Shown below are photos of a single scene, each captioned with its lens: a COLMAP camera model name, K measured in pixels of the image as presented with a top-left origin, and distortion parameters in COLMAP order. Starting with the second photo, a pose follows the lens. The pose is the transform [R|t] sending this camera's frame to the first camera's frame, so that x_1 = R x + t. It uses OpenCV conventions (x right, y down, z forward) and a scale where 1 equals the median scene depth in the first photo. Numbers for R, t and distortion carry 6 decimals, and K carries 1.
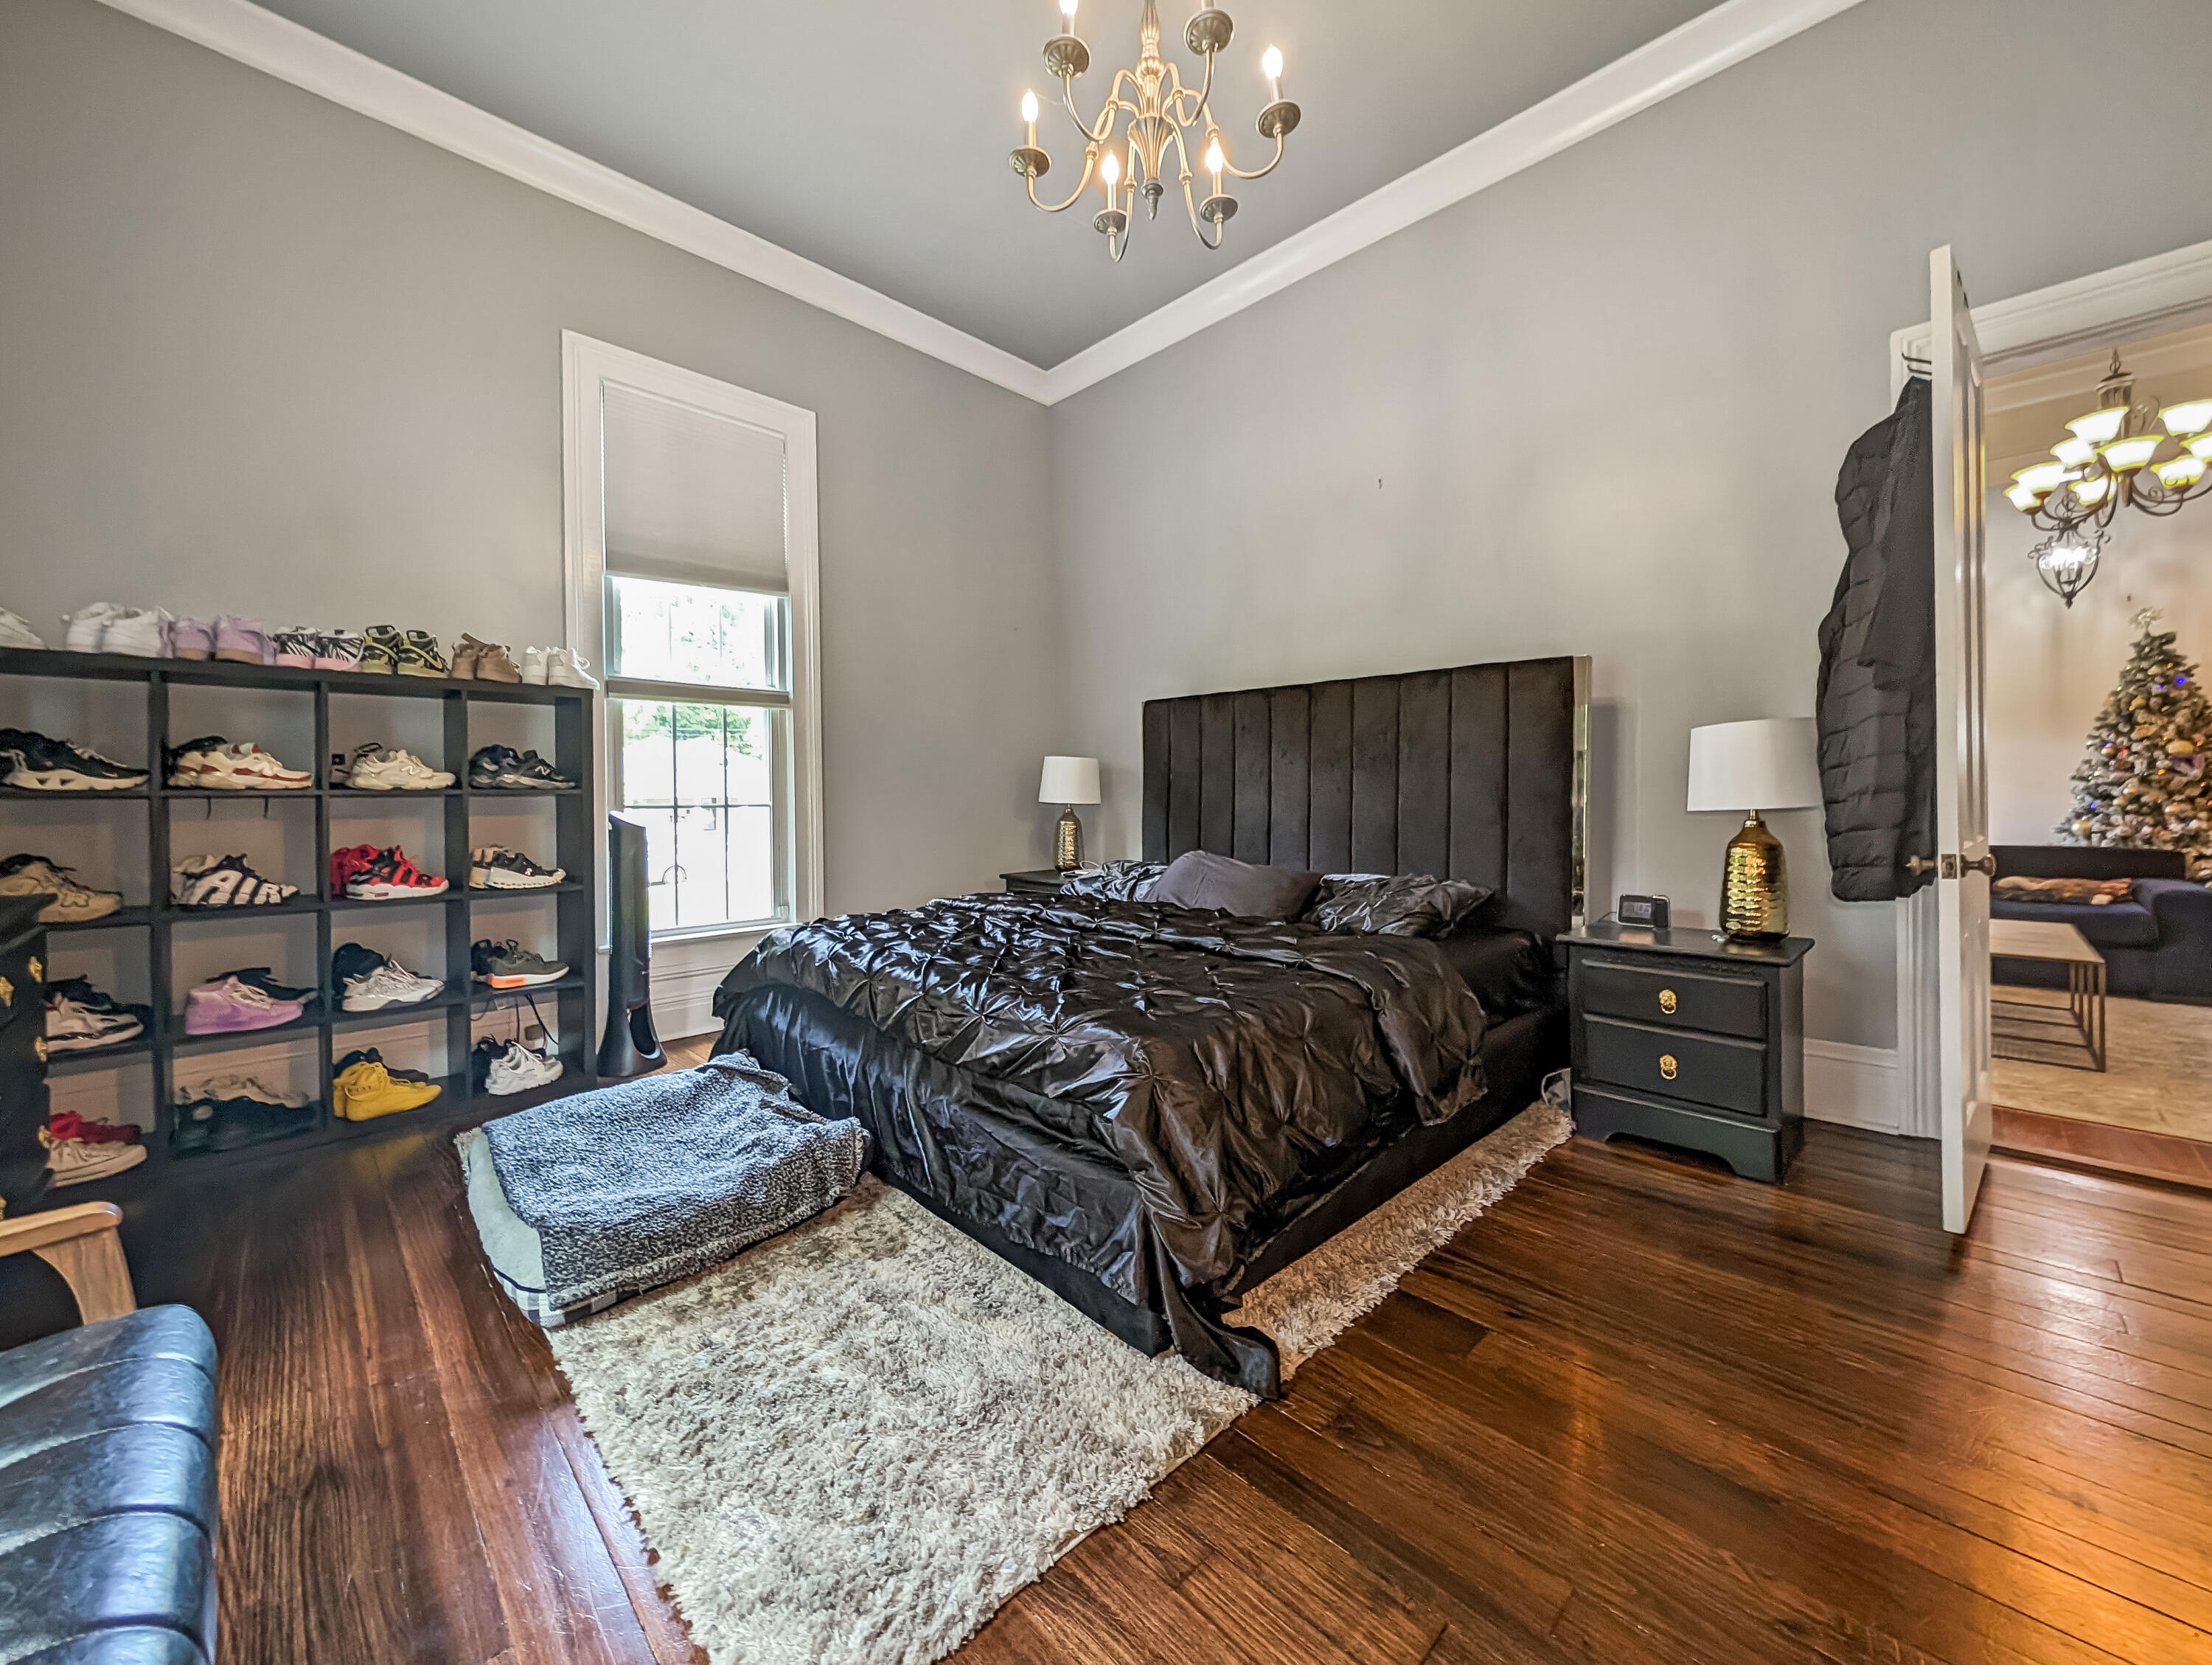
lens RADIAL K [[846.0, 0, 1111.9], [0, 846.0, 788.4], [0, 0, 1]] dist [-0.001082, -0.000162]
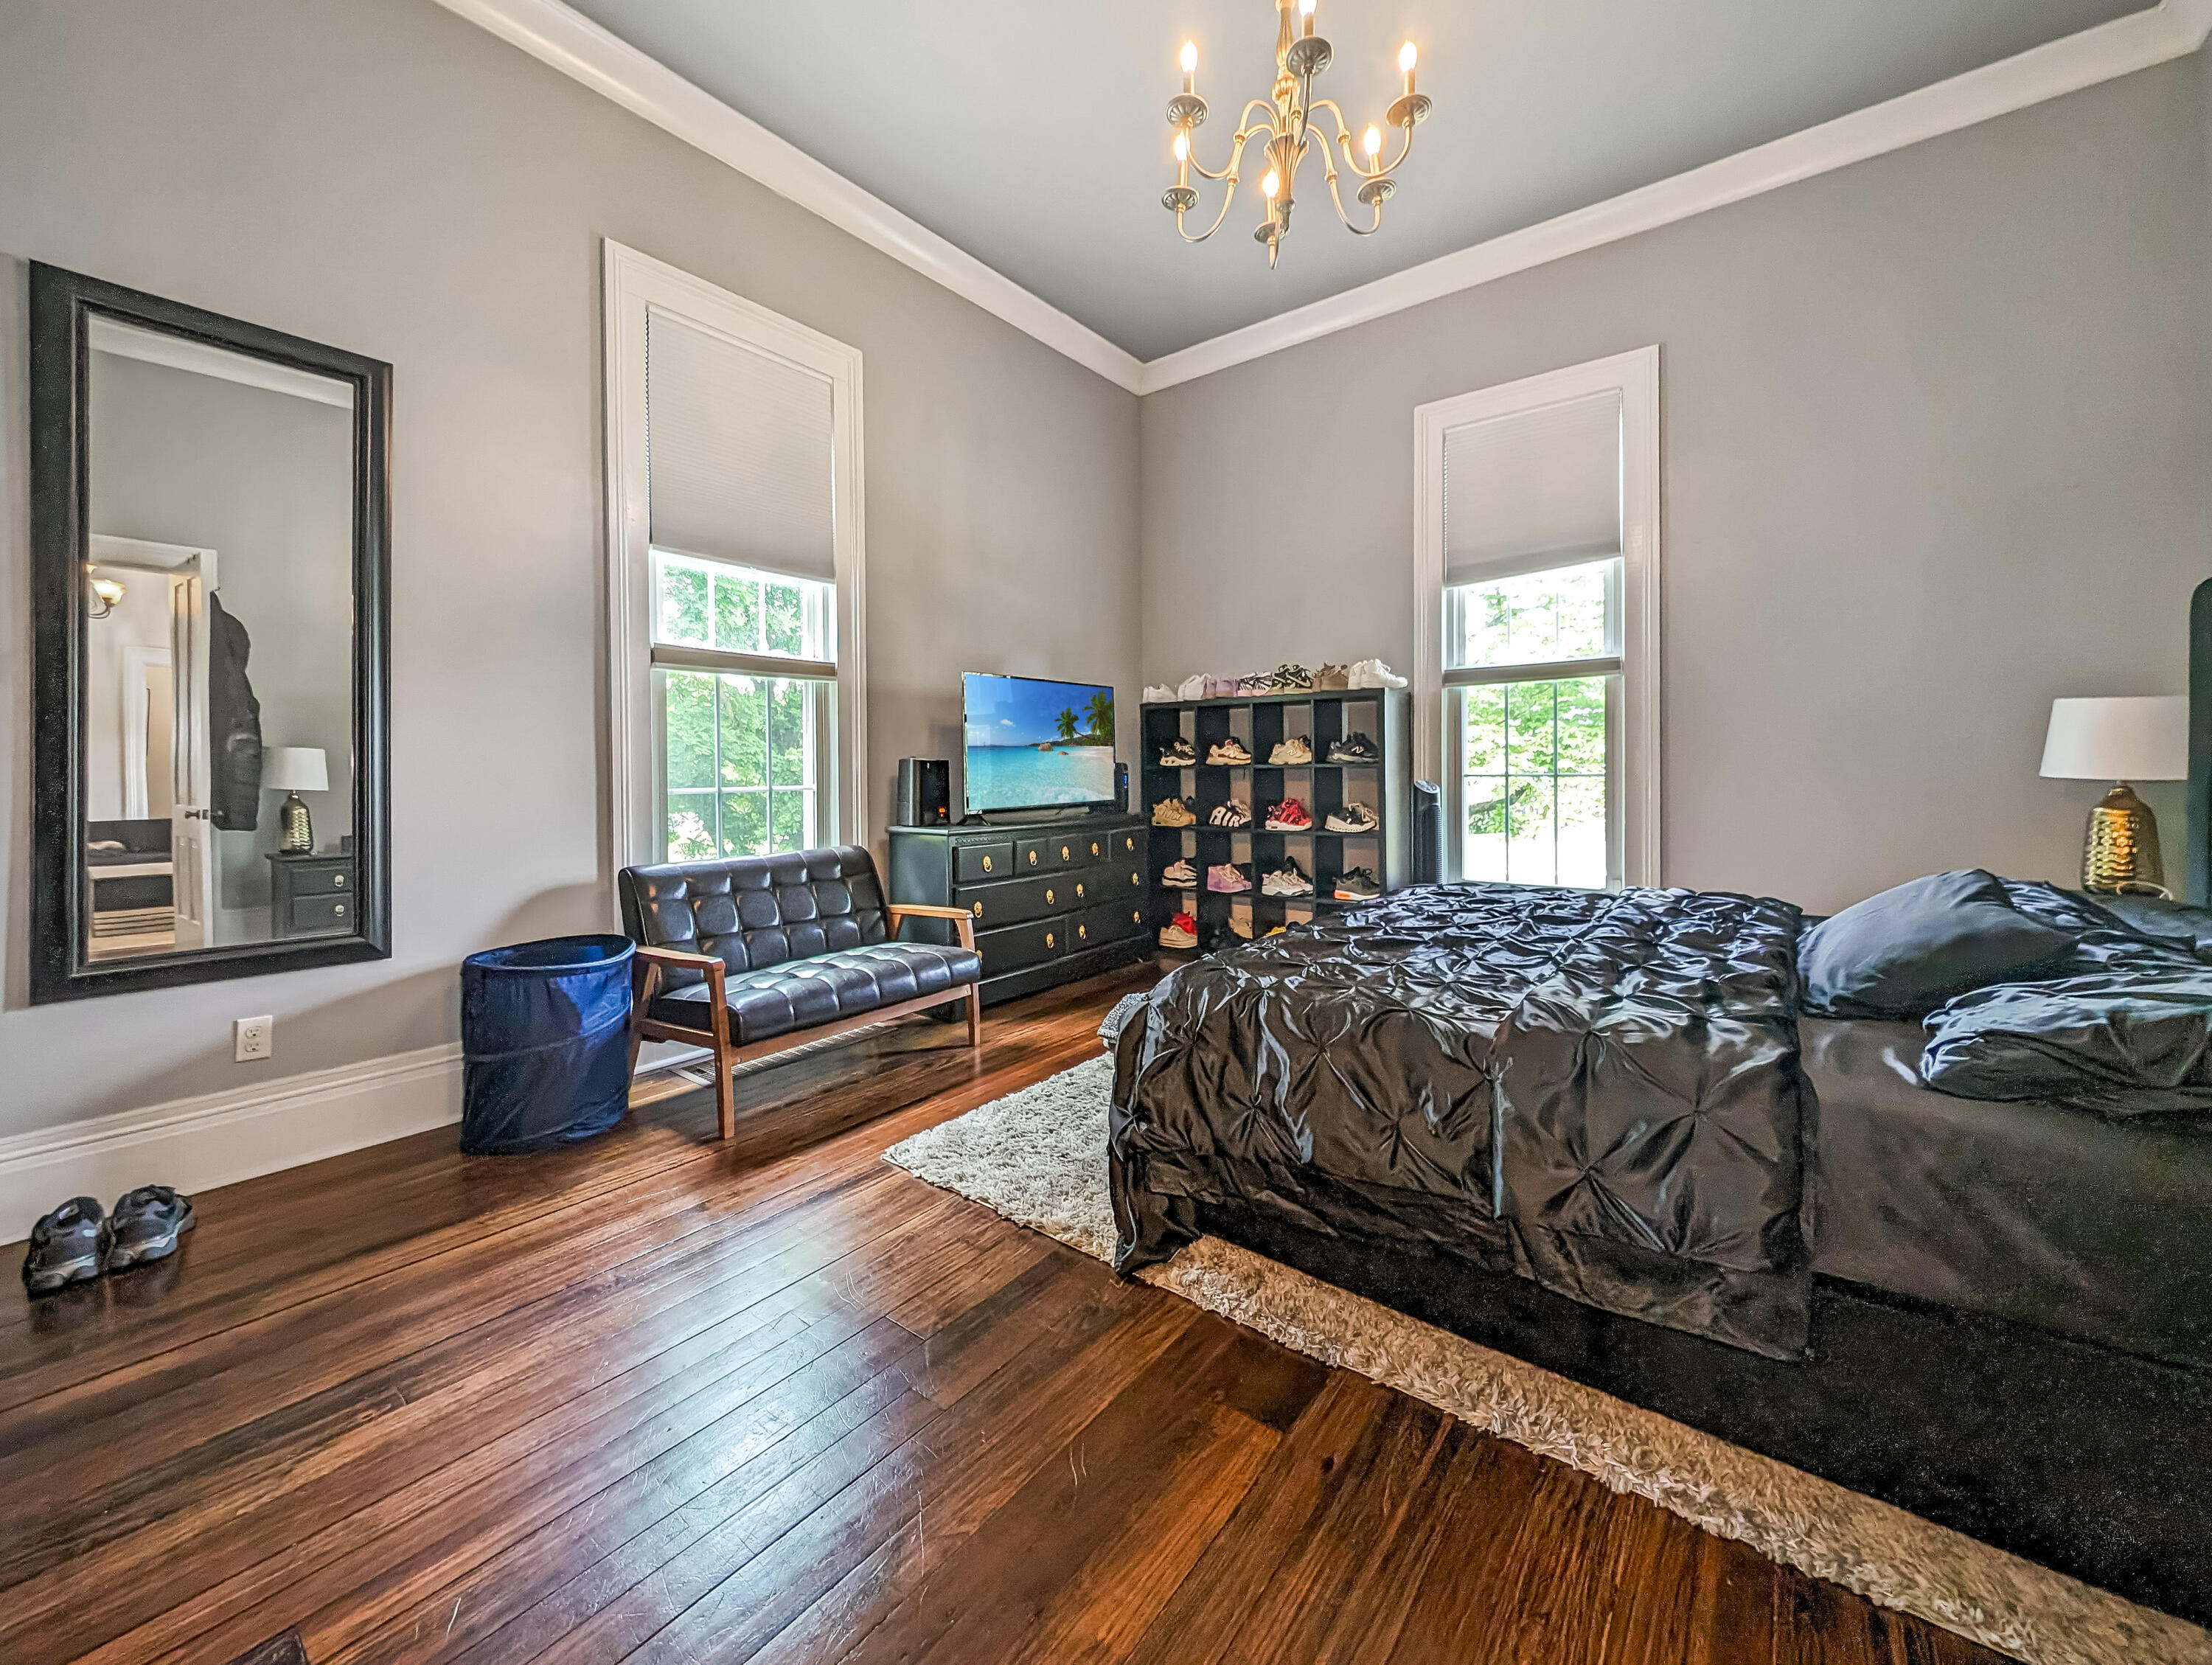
lens RADIAL K [[859.0, 0, 1111.7], [0, 859.0, 768.2], [0, 0, 1]] dist [-0.001362, -0.000175]
pose [[0.129498, 0.005529, -0.991564, 0.696509], [0.019911, 0.999768, 0.008175, -0.010606], [0.991380, -0.020801, 0.129358, 0.414629]]
